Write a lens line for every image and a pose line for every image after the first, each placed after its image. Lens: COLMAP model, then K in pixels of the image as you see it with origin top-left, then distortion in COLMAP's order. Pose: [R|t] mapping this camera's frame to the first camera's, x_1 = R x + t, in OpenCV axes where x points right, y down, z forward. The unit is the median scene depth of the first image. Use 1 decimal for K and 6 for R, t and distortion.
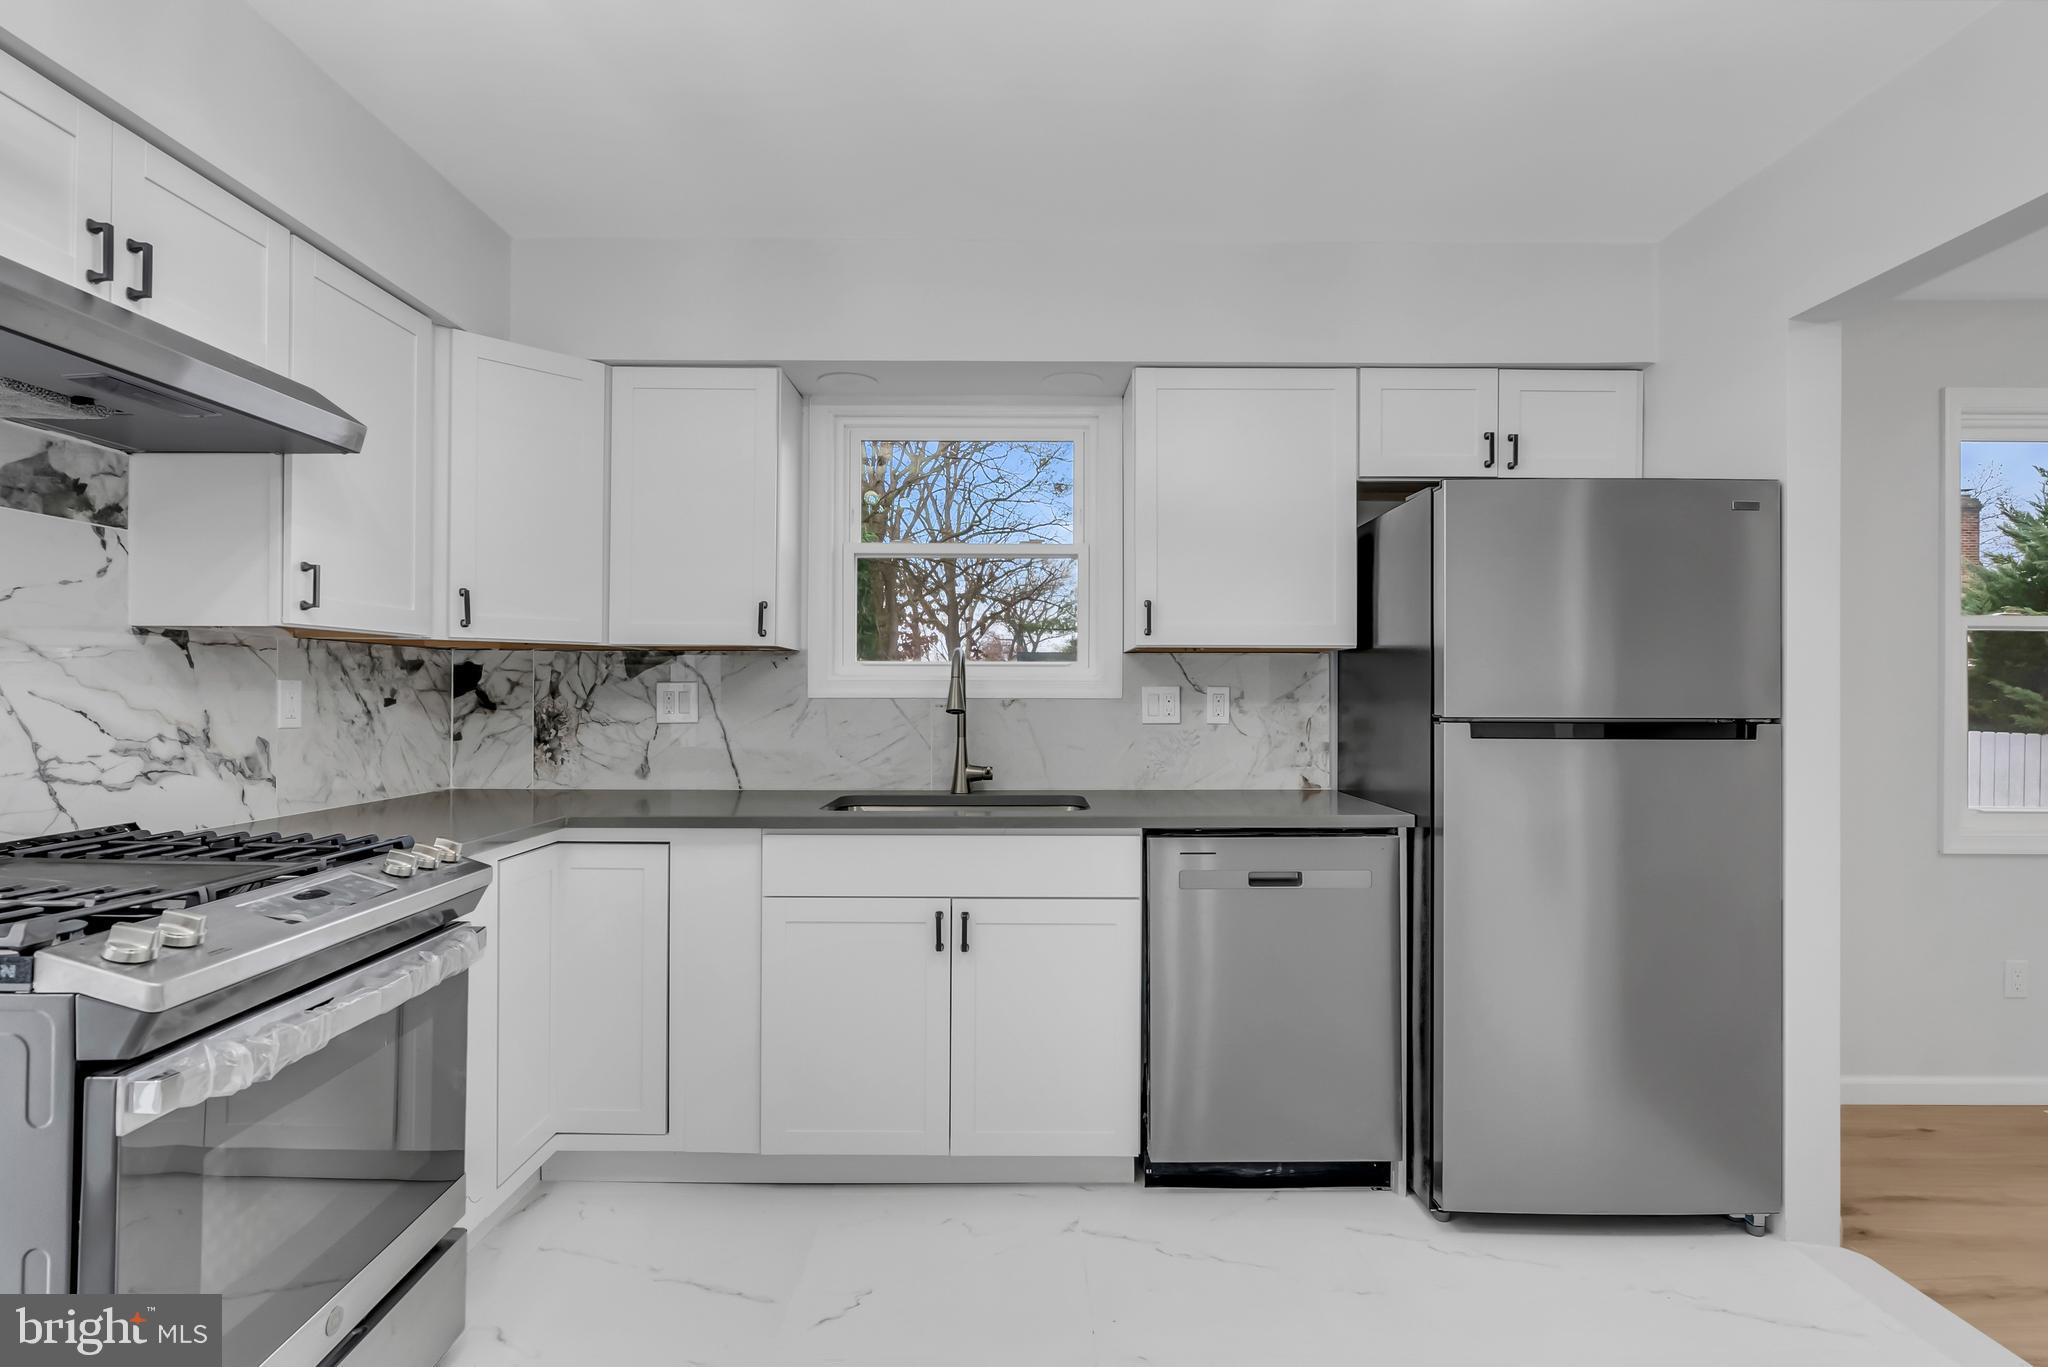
lens RADIAL K [[1000.5, 0, 1019.9], [0, 1000.5, 691.0], [0, 0, 1]] dist [0.000234, 0.000858]
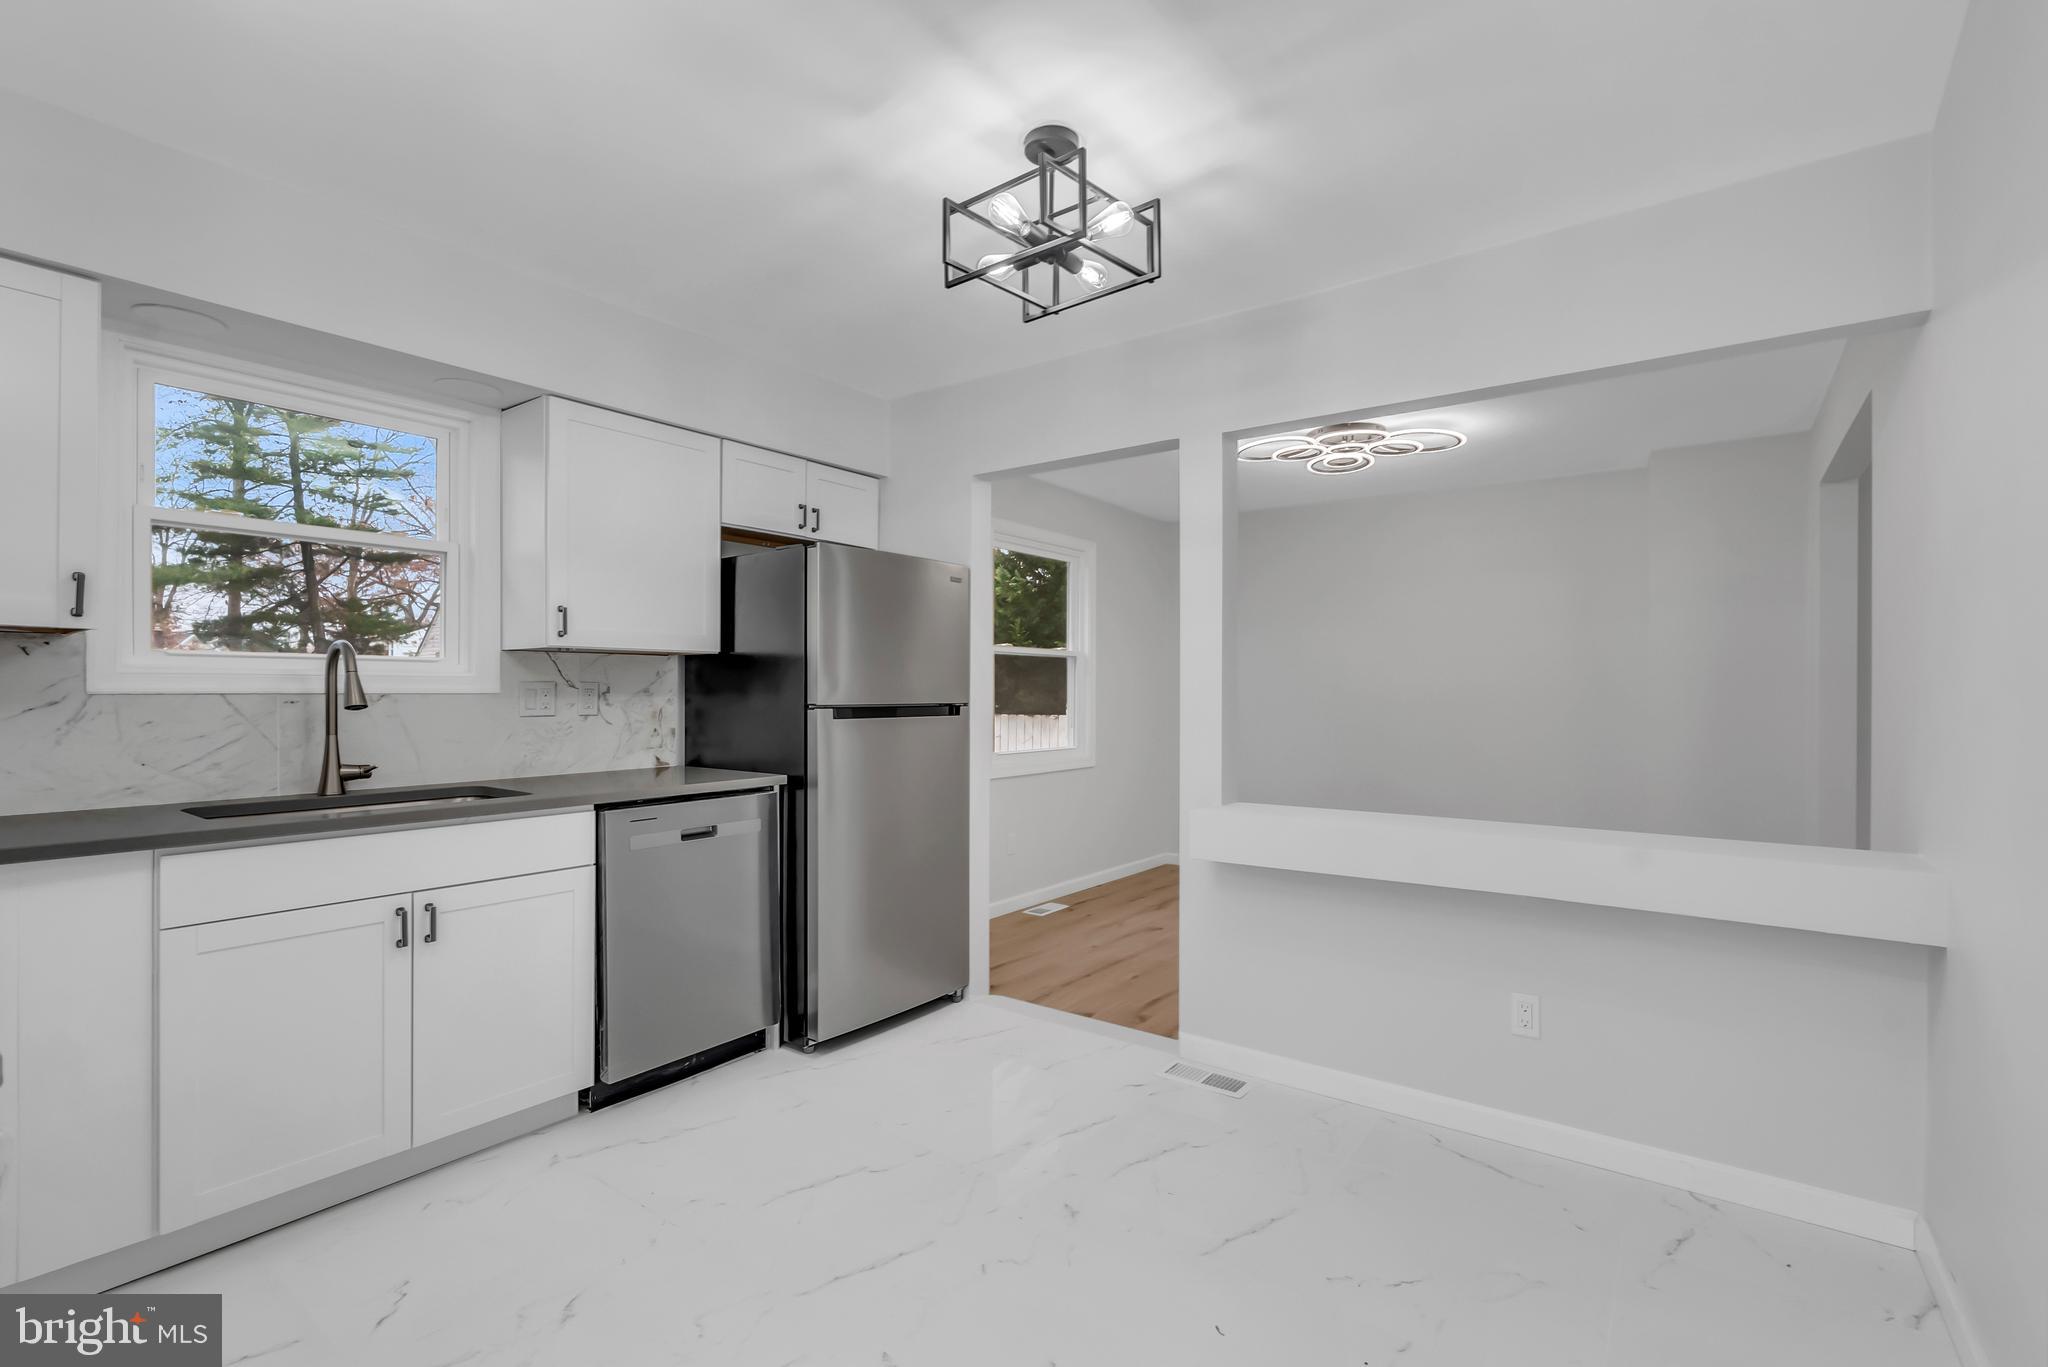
lens RADIAL K [[932.8, 0, 1024.2], [0, 932.8, 692.6], [0, 0, 1]] dist [-0.000236, 0.000224]
pose [[0.600643, -0.003567, 0.799510, -0.412645], [-0.003417, 0.999969, 0.007028, -0.002230], [-0.799510, -0.006954, 0.600612, -0.048116]]
